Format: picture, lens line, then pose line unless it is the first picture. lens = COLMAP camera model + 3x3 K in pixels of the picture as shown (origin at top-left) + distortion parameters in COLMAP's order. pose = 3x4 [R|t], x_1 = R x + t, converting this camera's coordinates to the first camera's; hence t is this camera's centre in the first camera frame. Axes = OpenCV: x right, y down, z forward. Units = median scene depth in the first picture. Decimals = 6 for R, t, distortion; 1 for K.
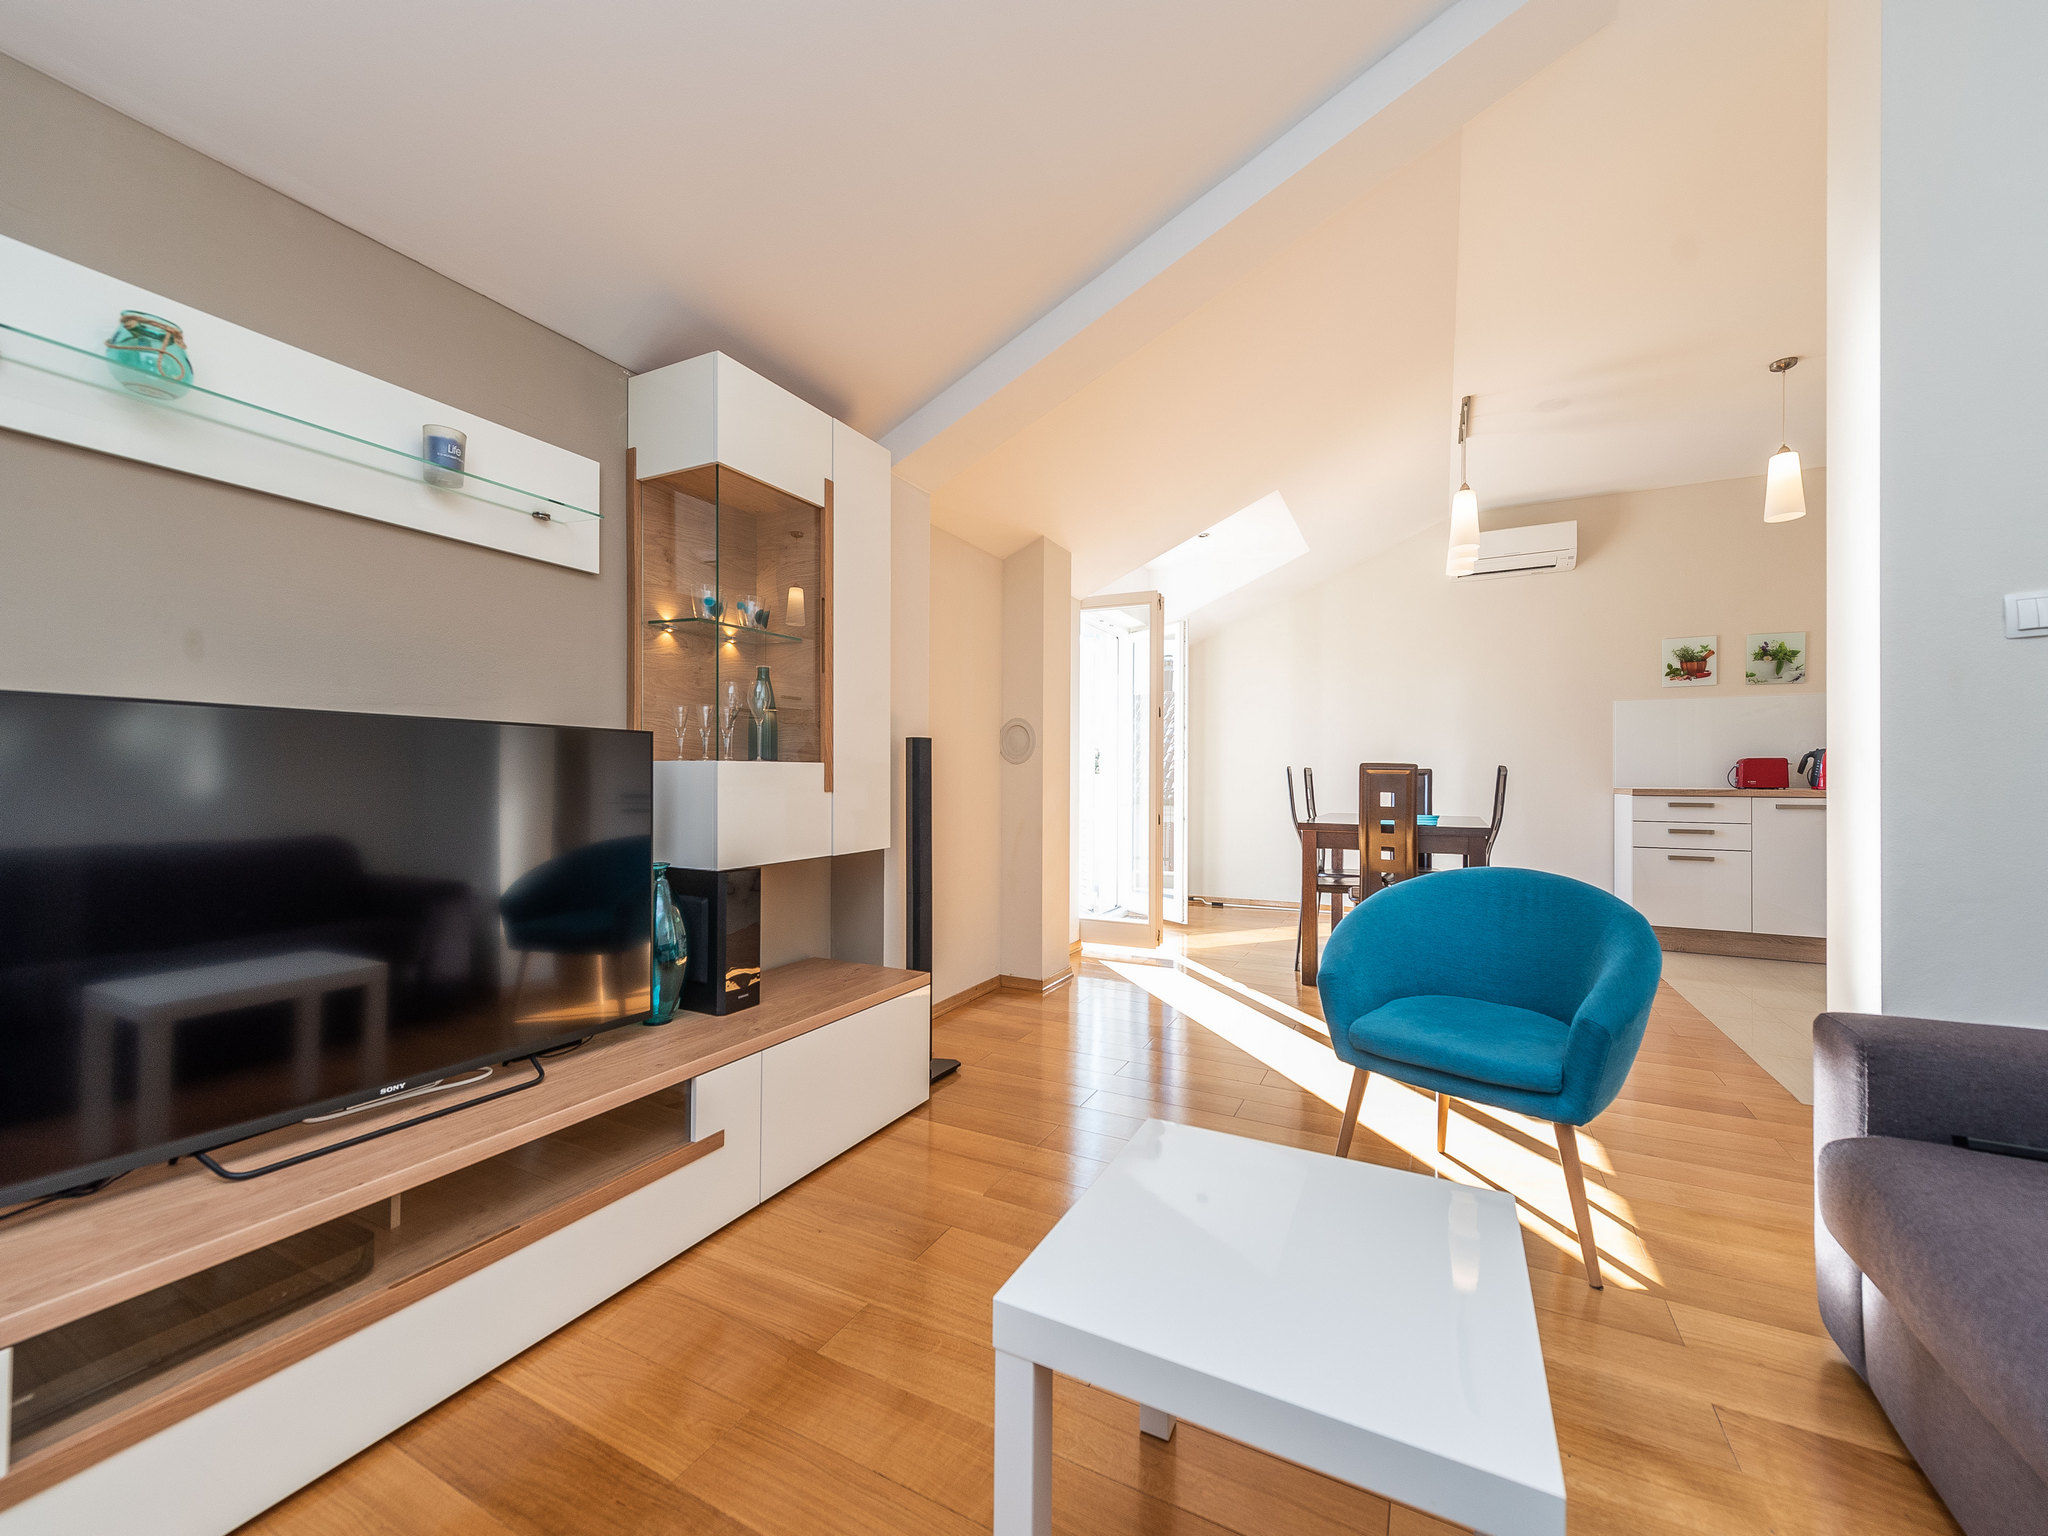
lens RADIAL K [[809.0, 0, 1041.5], [0, 809.0, 777.1], [0, 0, 1]] dist [0.007780, -0.002582]
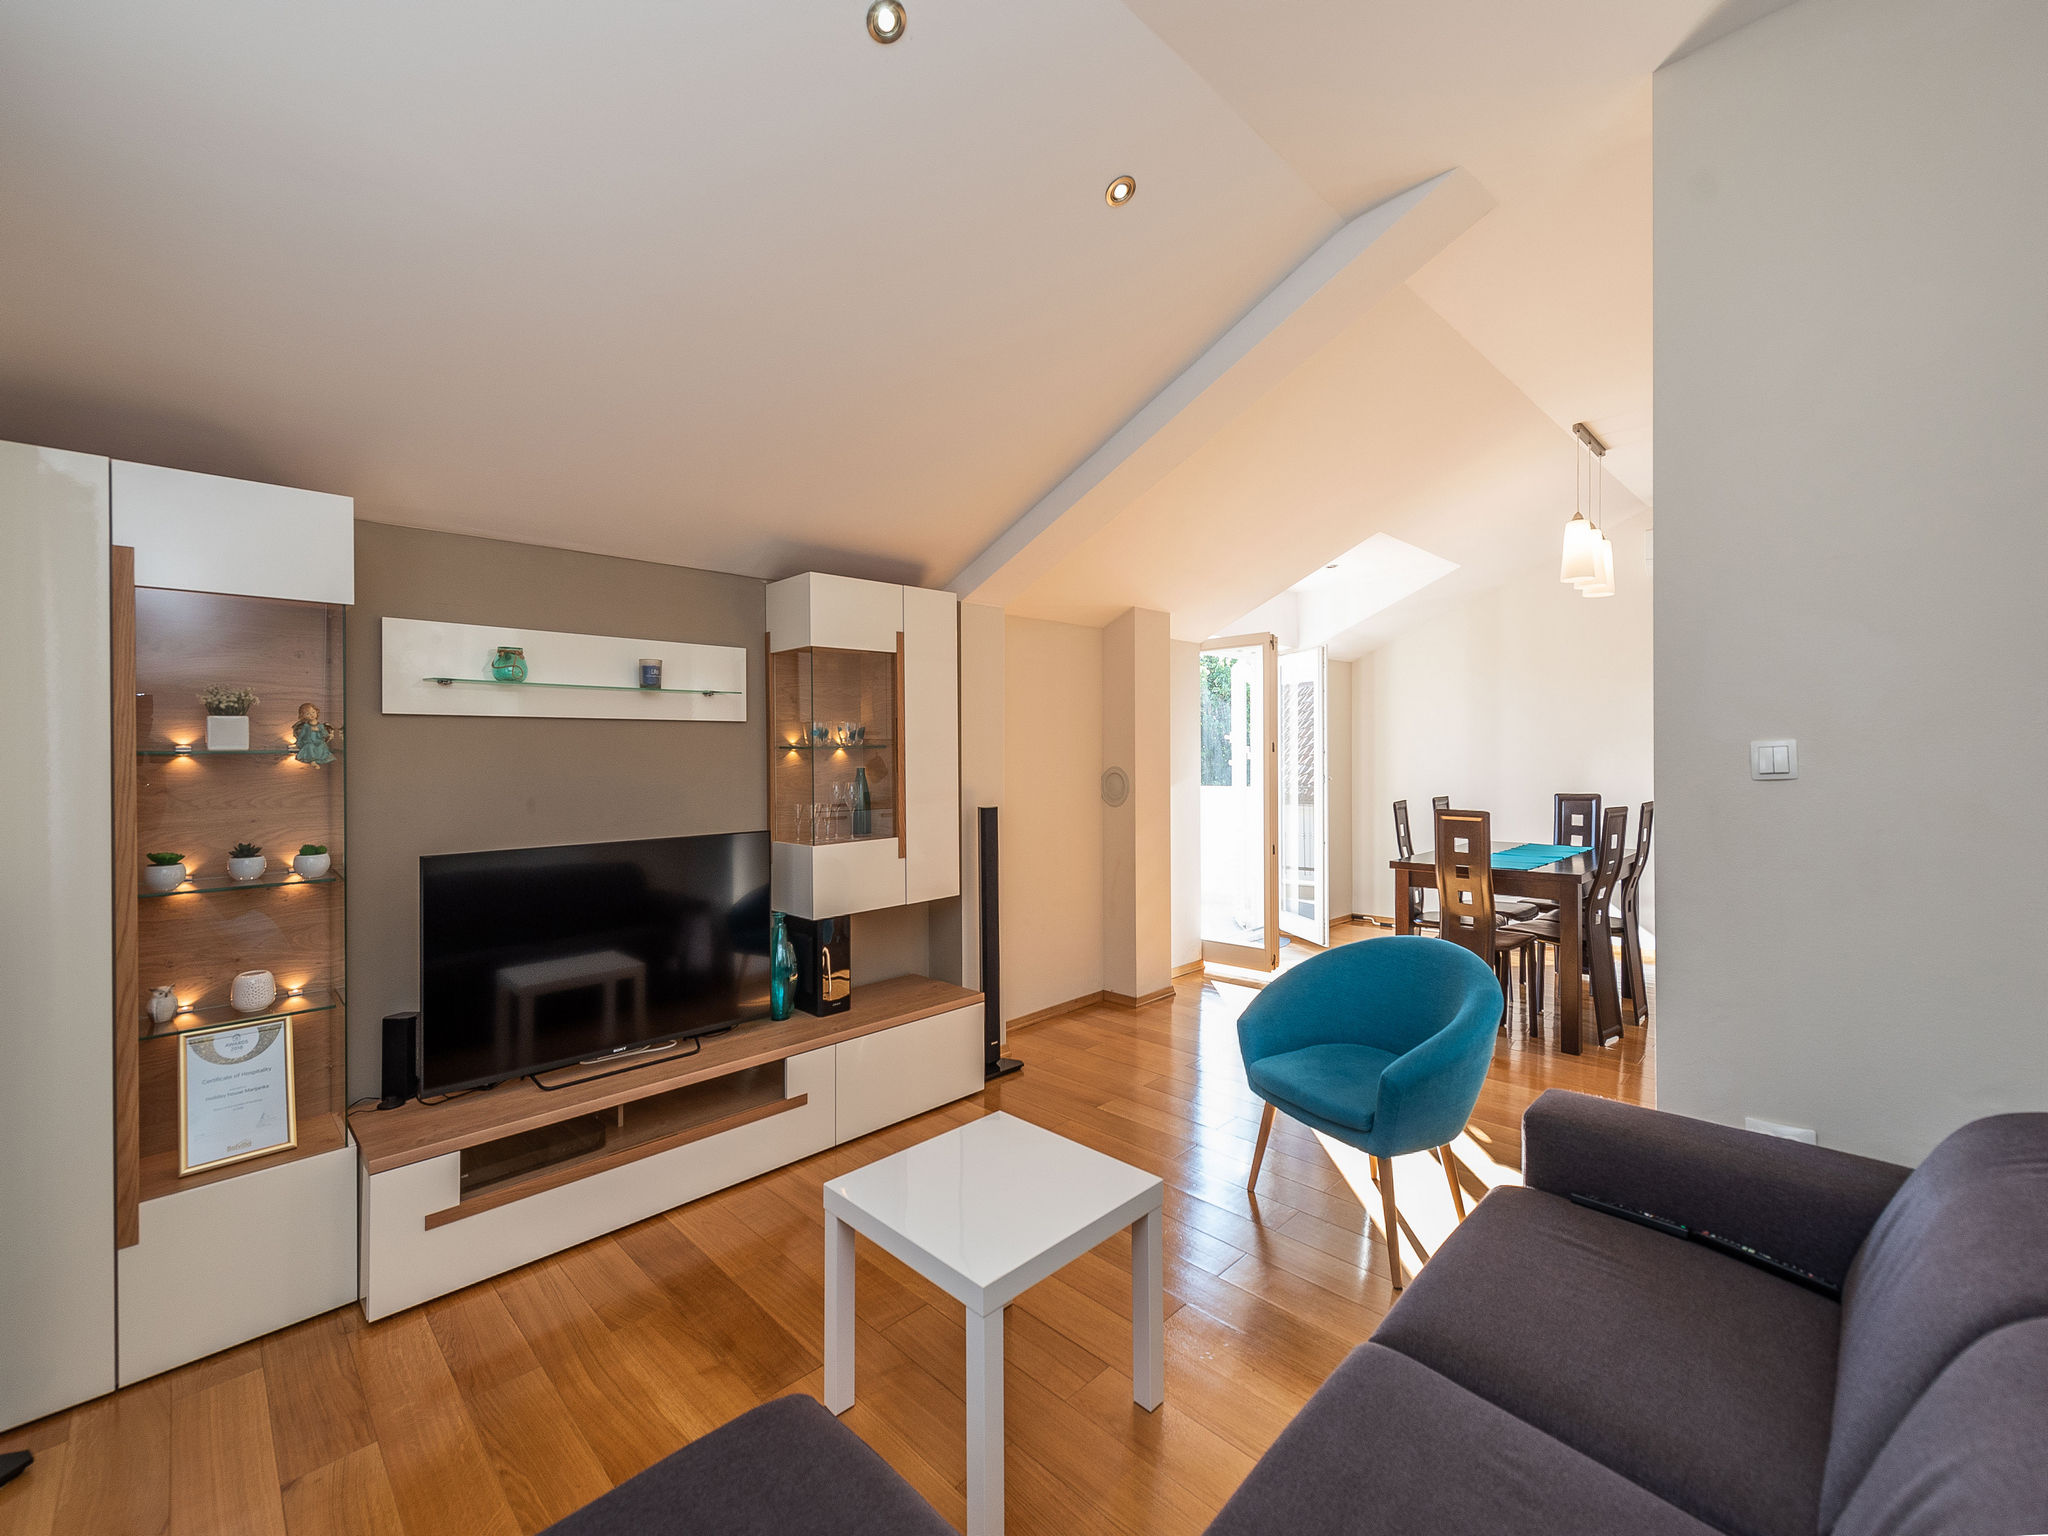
lens RADIAL K [[809.0, 0, 1014.0], [0, 809.0, 767.1], [0, 0, 1]] dist [0.007780, -0.002582]
pose [[0.952617, -0.018217, -0.303627, 0.344254], [0.016762, 0.999832, -0.007398, -0.125218], [0.303711, 0.001958, 0.952762, -0.261720]]
